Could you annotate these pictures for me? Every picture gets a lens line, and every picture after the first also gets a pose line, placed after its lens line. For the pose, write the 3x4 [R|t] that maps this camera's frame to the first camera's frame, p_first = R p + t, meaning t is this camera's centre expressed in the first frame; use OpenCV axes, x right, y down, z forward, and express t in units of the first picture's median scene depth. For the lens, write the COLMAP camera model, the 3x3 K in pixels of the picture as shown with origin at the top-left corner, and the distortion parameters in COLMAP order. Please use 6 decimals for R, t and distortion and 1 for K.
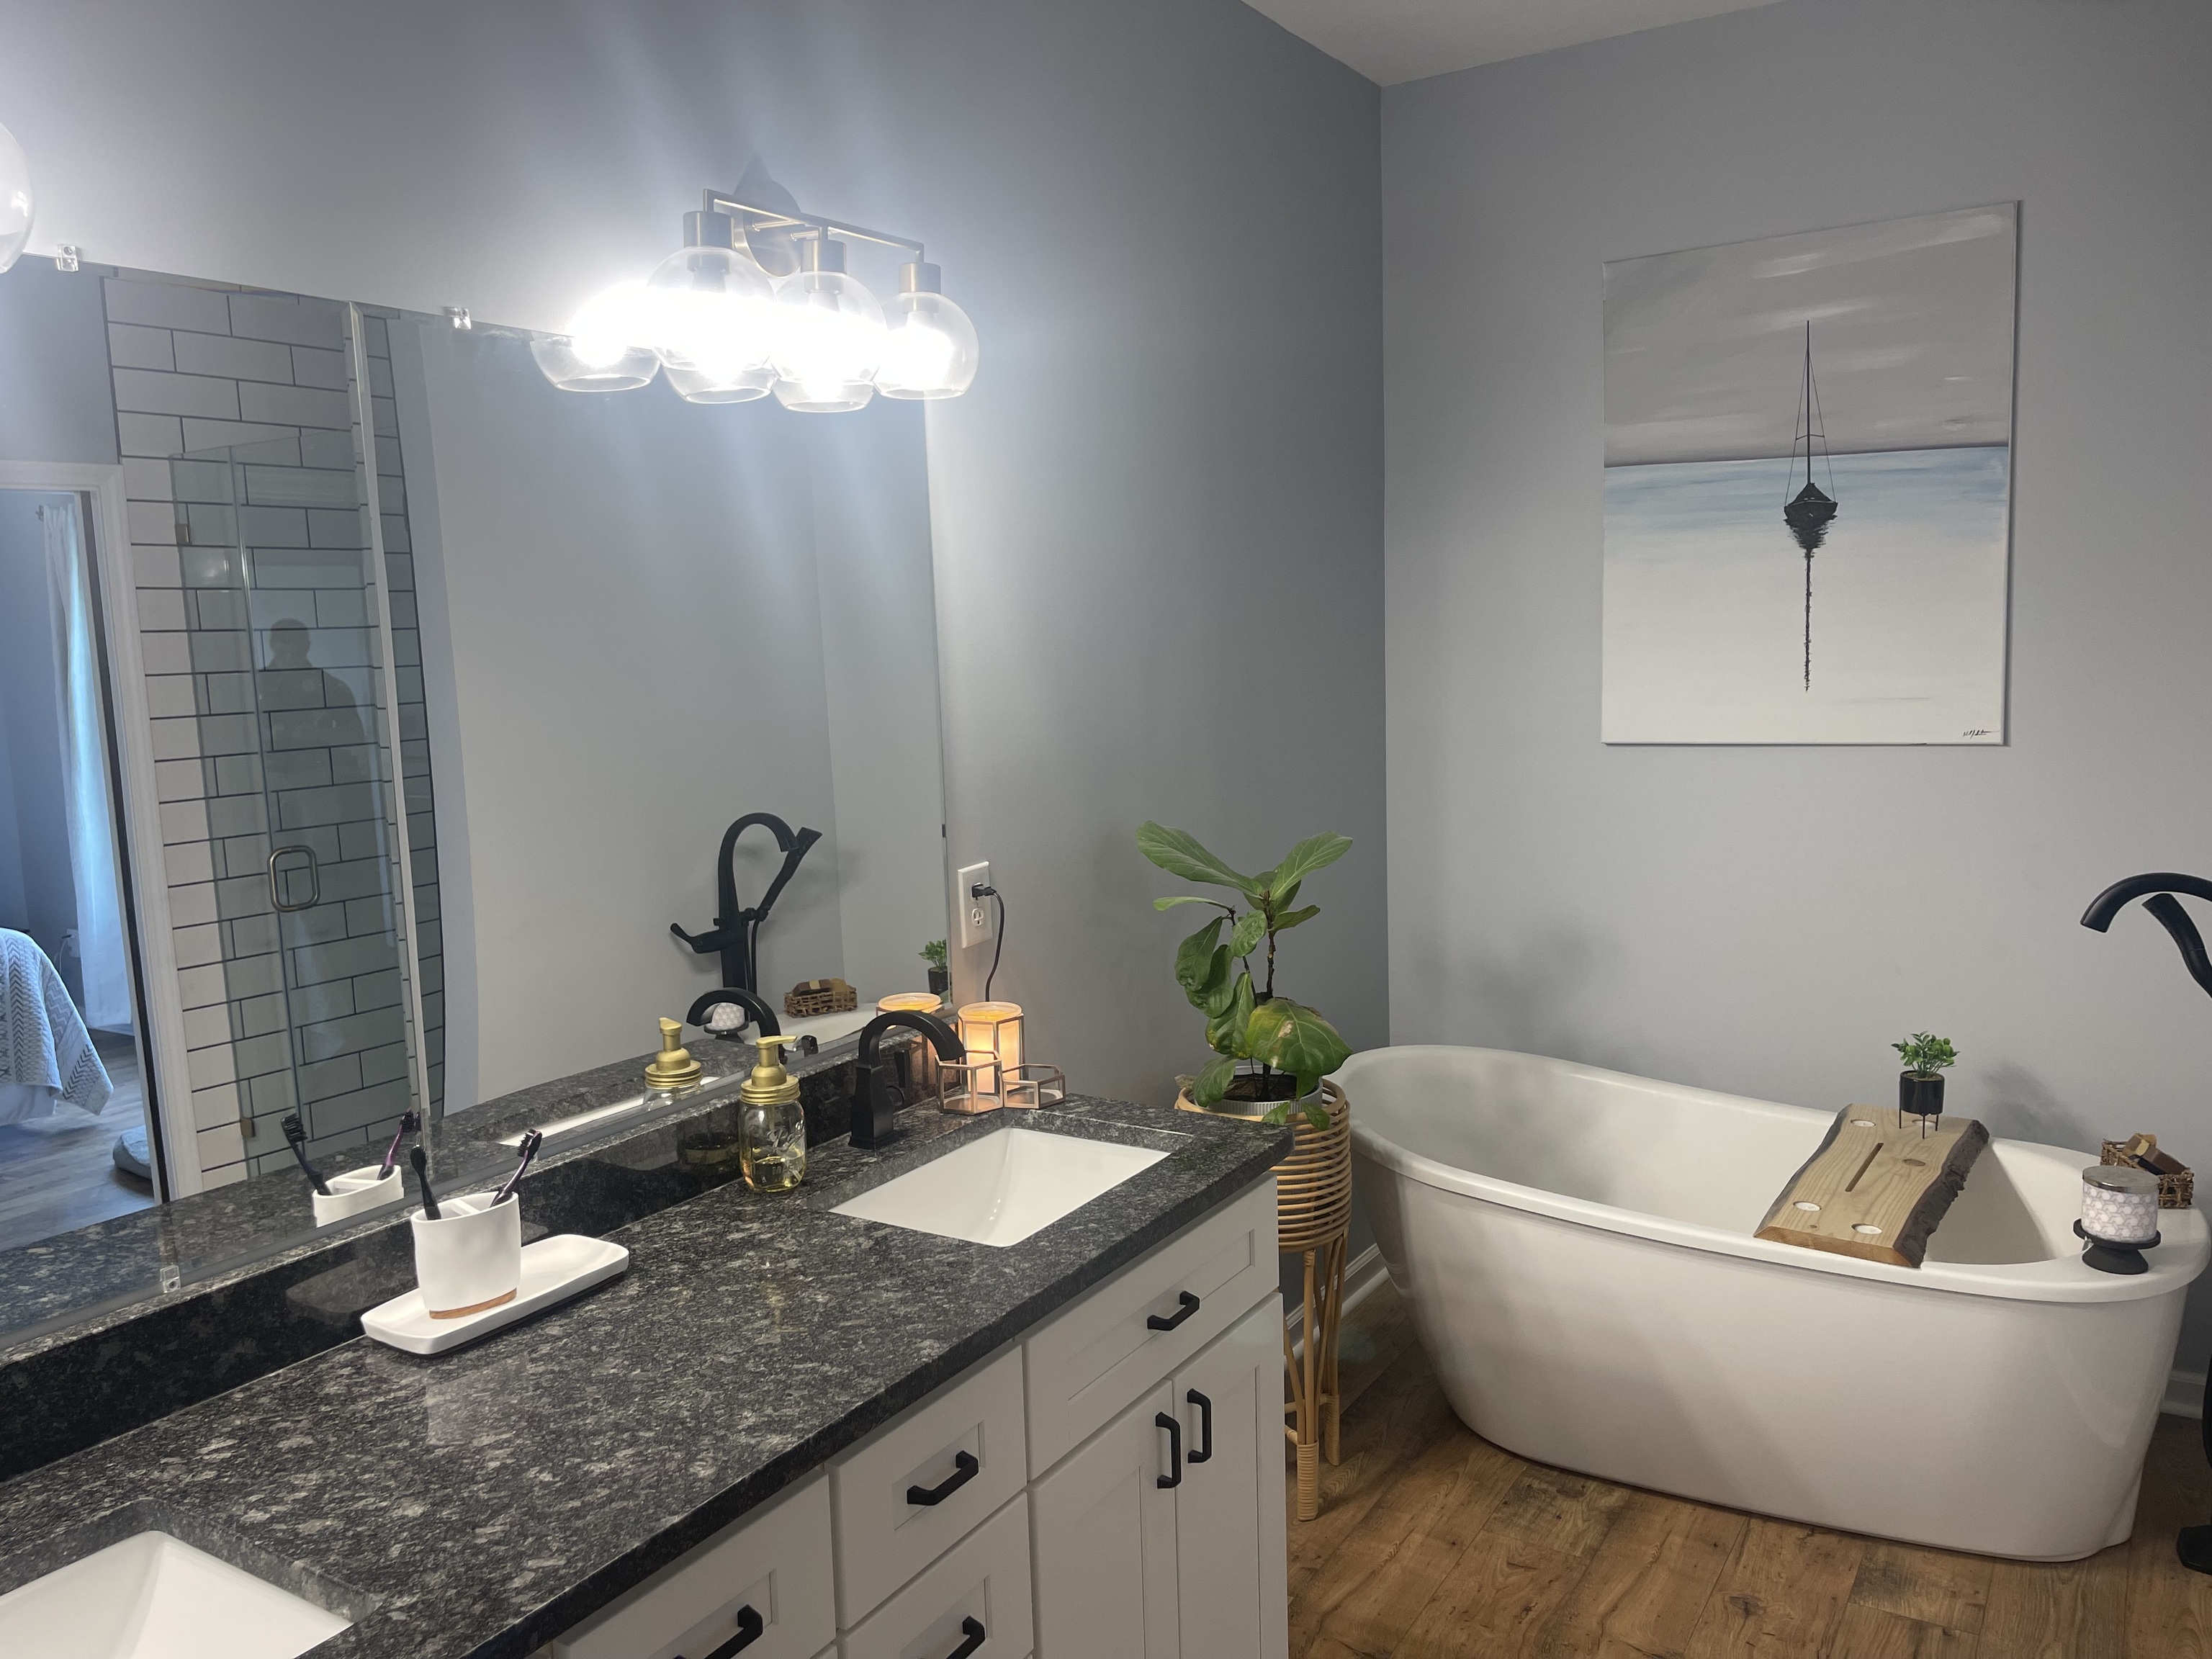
lens RADIAL K [[1652.9, 0, 1106.0], [0, 1652.9, 829.5], [0, 0, 1]] dist [0.049949, -0.068921]
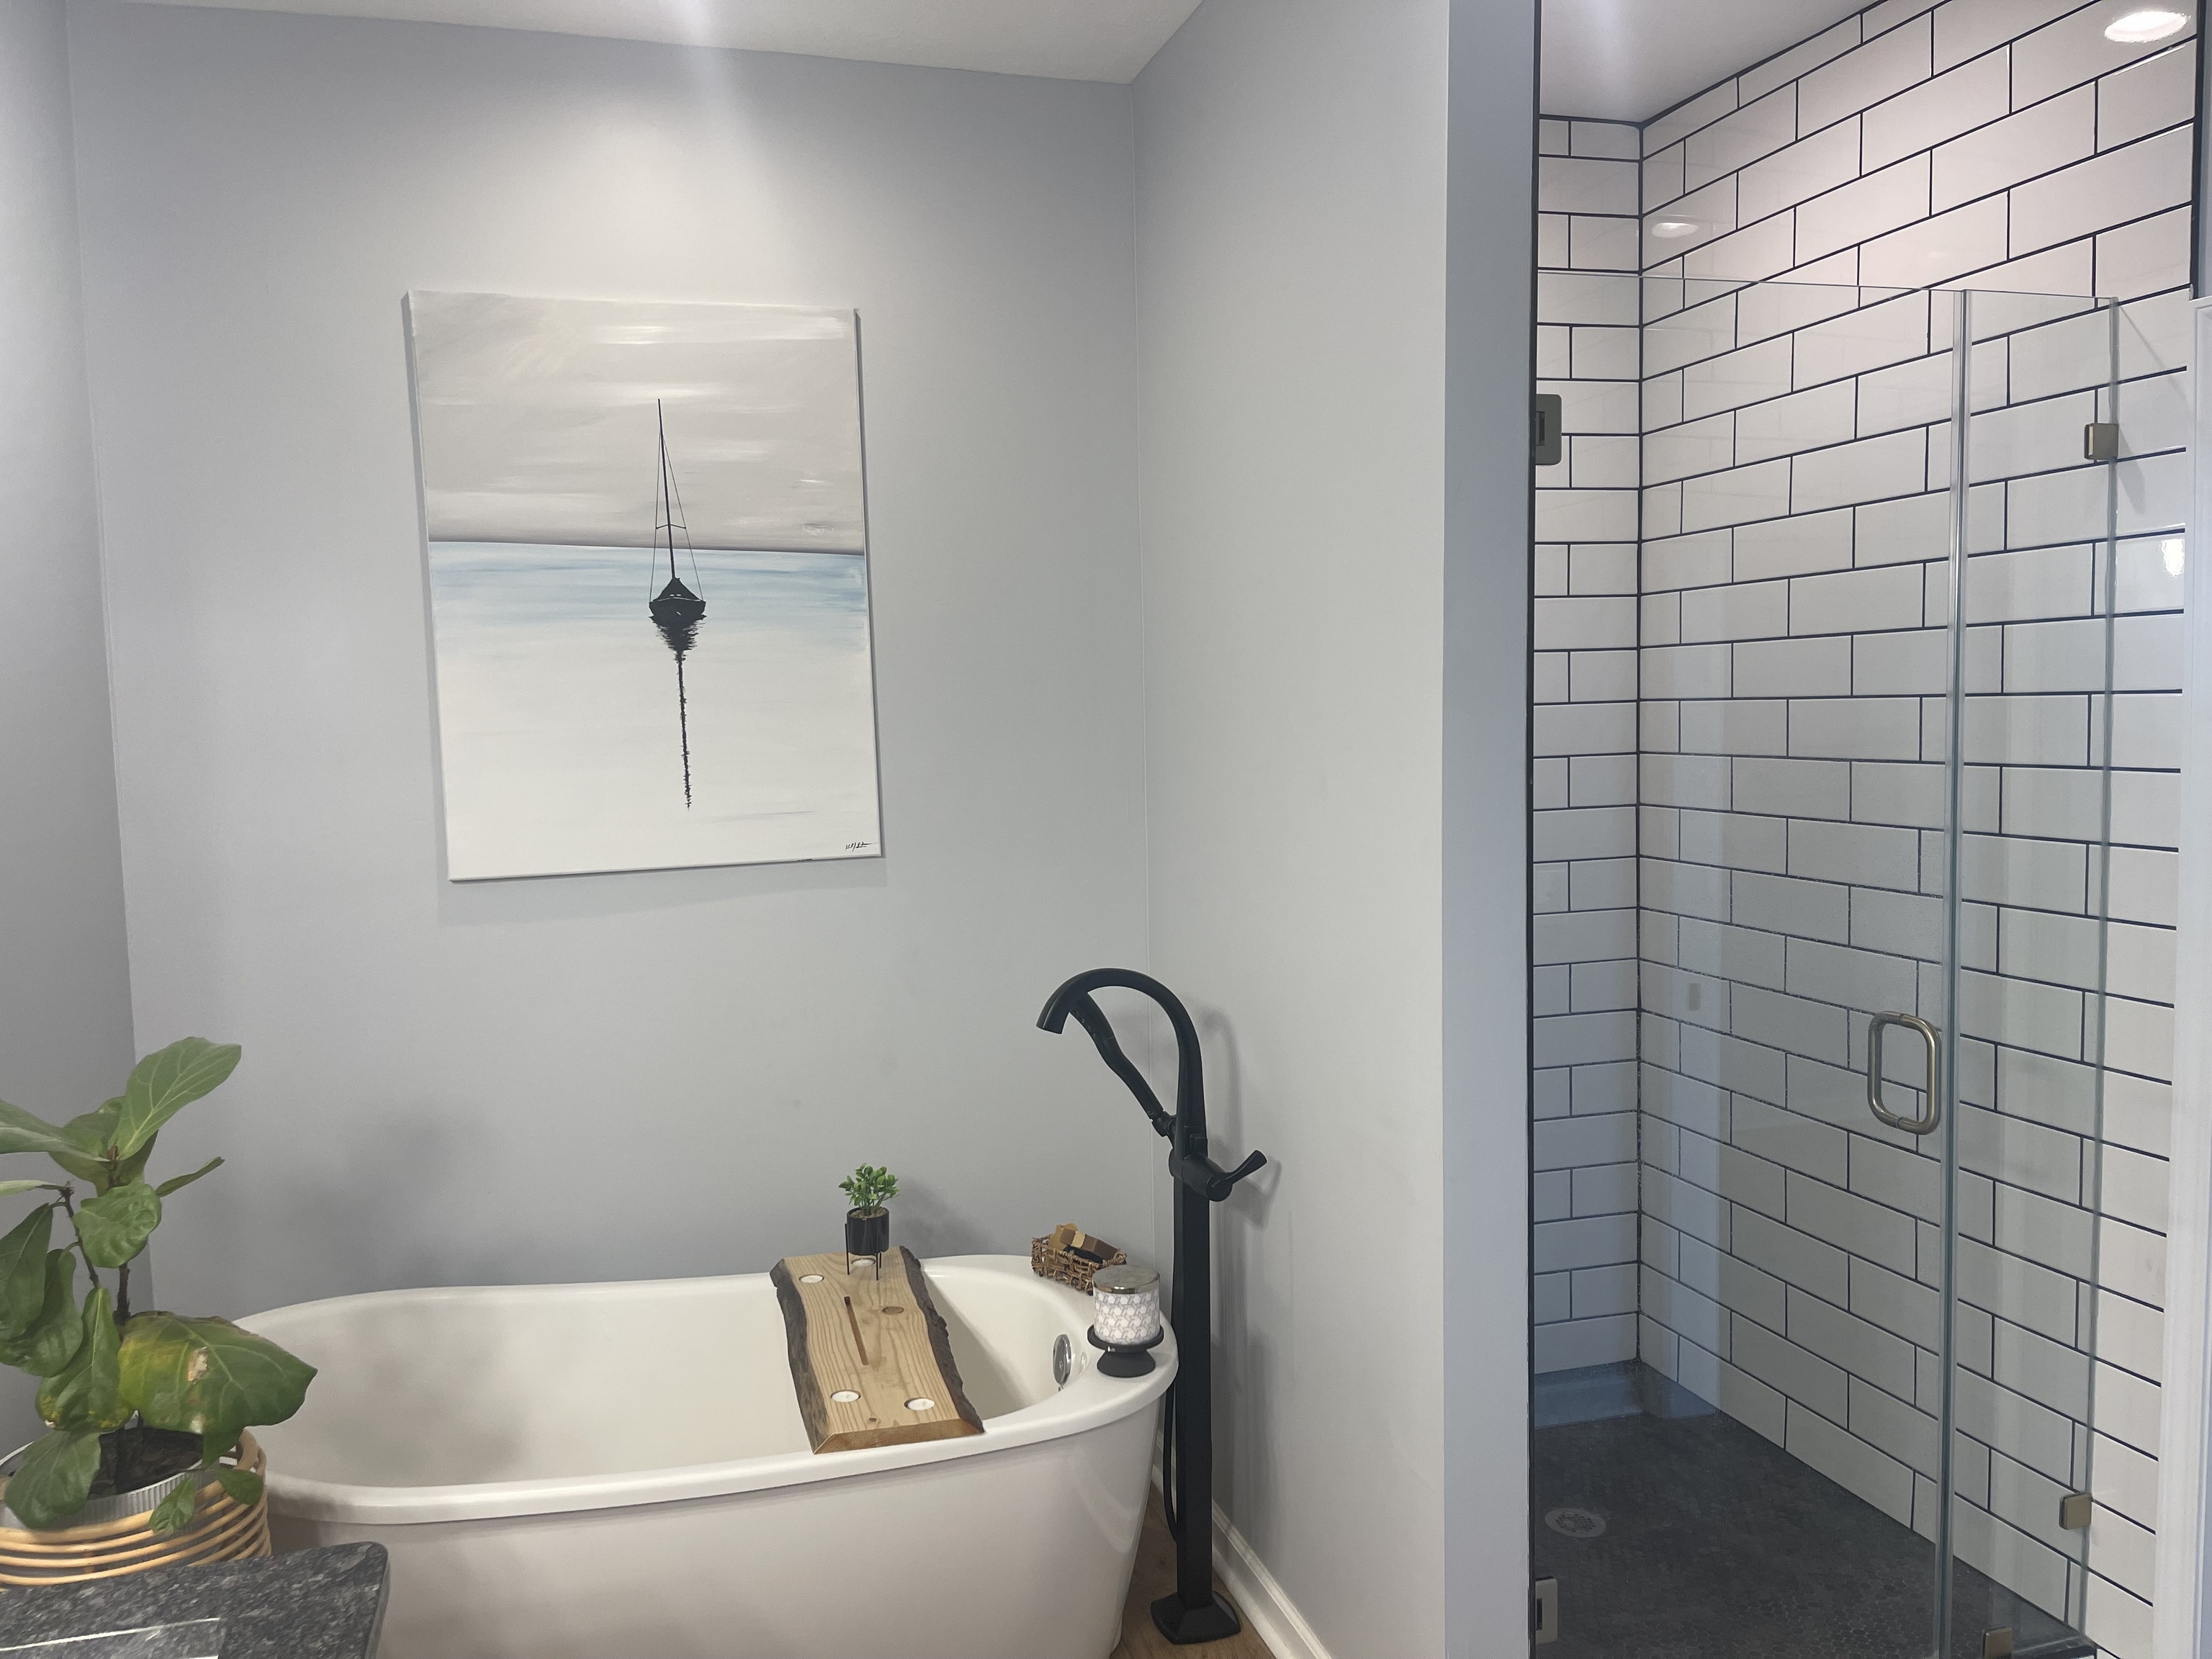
lens RADIAL K [[1652.9, 0, 1106.0], [0, 1652.9, 829.5], [0, 0, 1]] dist [0.049949, -0.068921]
pose [[0.658686, -0.039843, 0.751362, -0.111732], [0.096314, 0.994847, -0.031680, -0.023461], [-0.746228, 0.093234, 0.659129, 0.266086]]
